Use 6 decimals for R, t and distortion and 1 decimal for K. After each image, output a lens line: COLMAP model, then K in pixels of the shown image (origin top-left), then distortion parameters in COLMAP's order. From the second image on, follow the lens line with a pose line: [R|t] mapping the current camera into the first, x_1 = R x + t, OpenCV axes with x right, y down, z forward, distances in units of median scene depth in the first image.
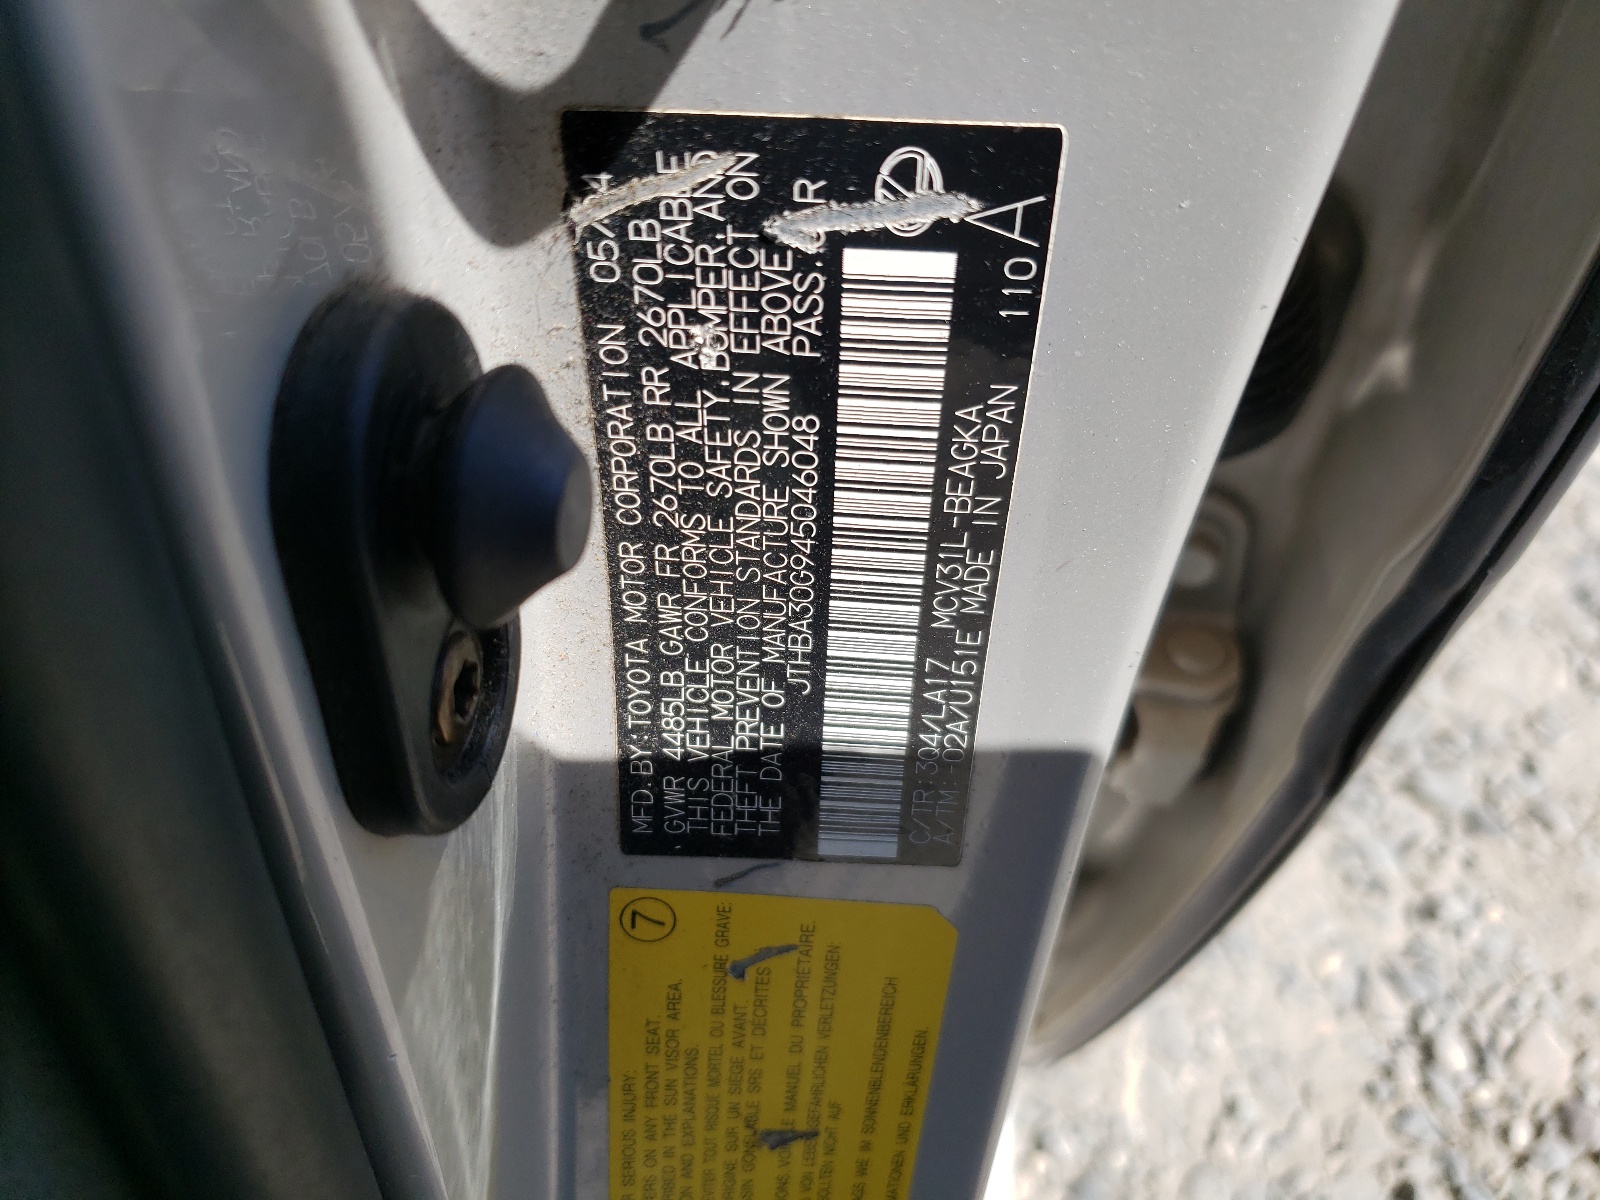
lens RADIAL K [[1212.7, 0, 799.8], [0, 1212.7, 599.2], [0, 0, 1]] dist [0.013154, 0.000635]
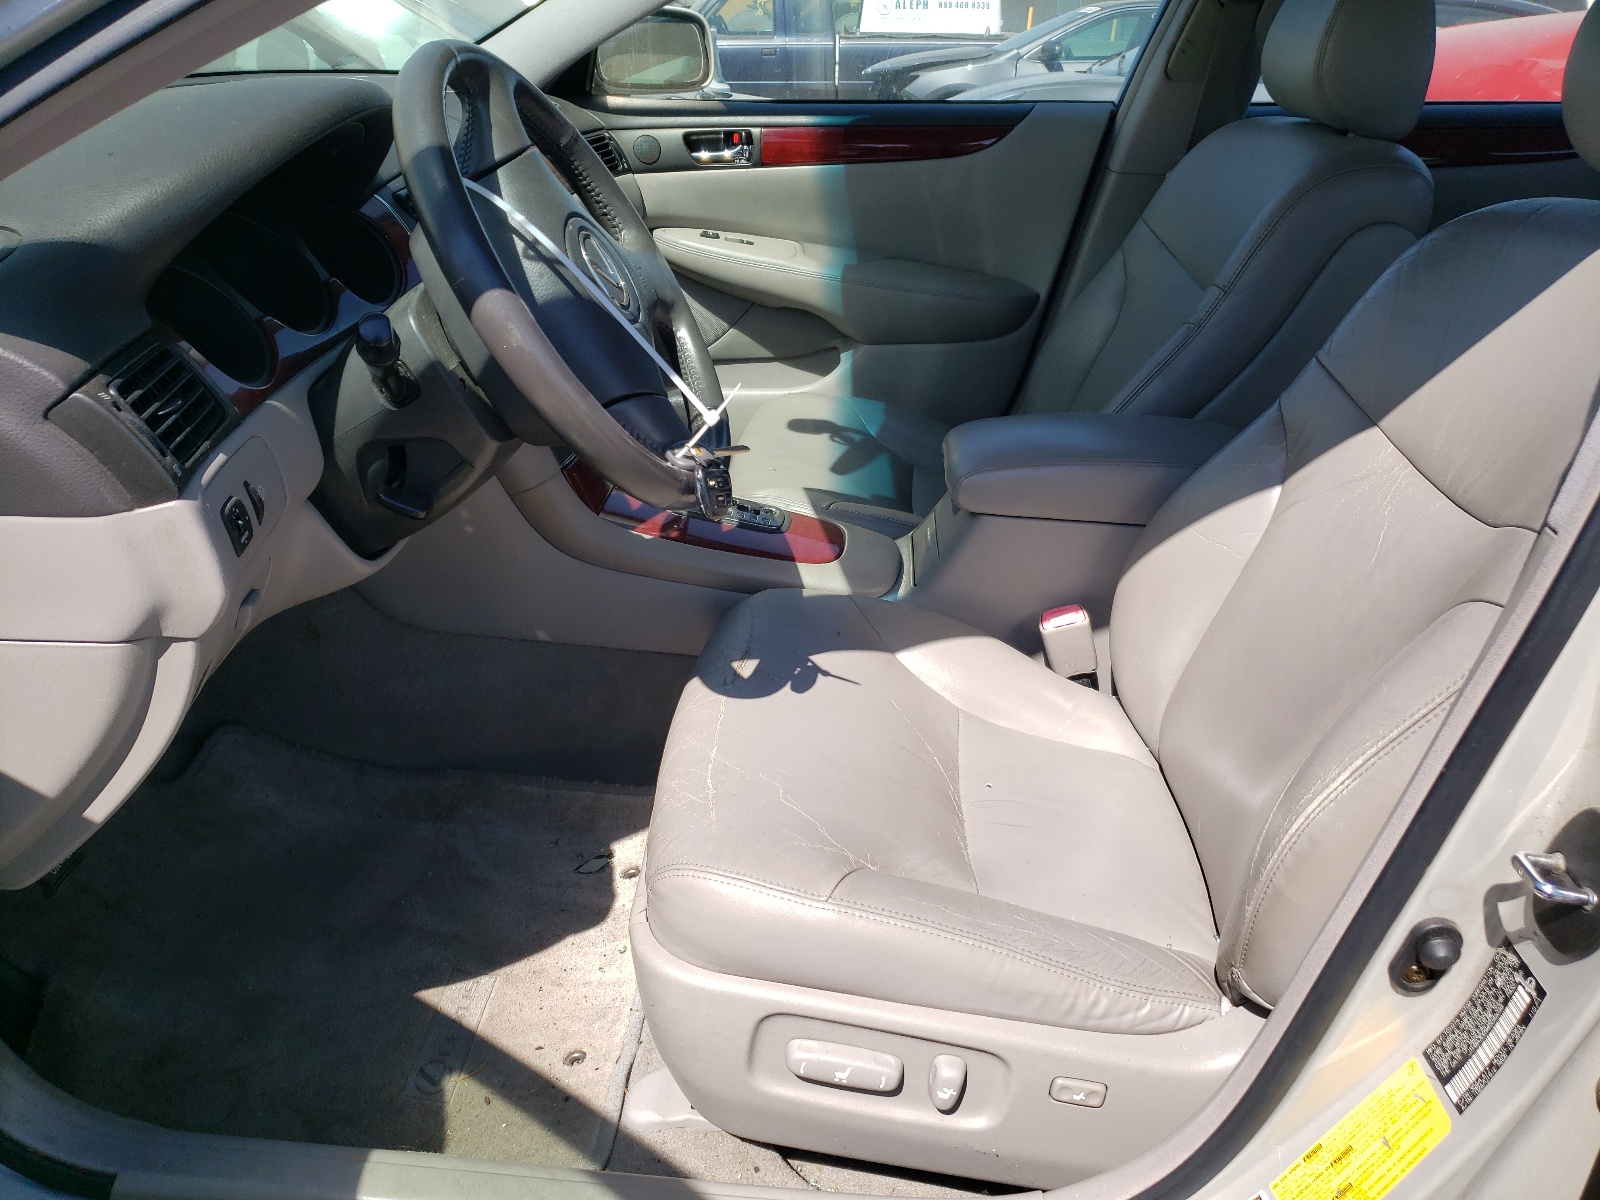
lens RADIAL K [[1212.7, 0, 800.6], [0, 1212.7, 600.3], [0, 0, 1]] dist [0.013154, 0.000635]
pose [[0.061038, 0.443099, -0.894392, 3.519575], [-0.760147, 0.601362, 0.246050, -0.184911], [0.646878, 0.664852, 0.373526, -3.831619]]
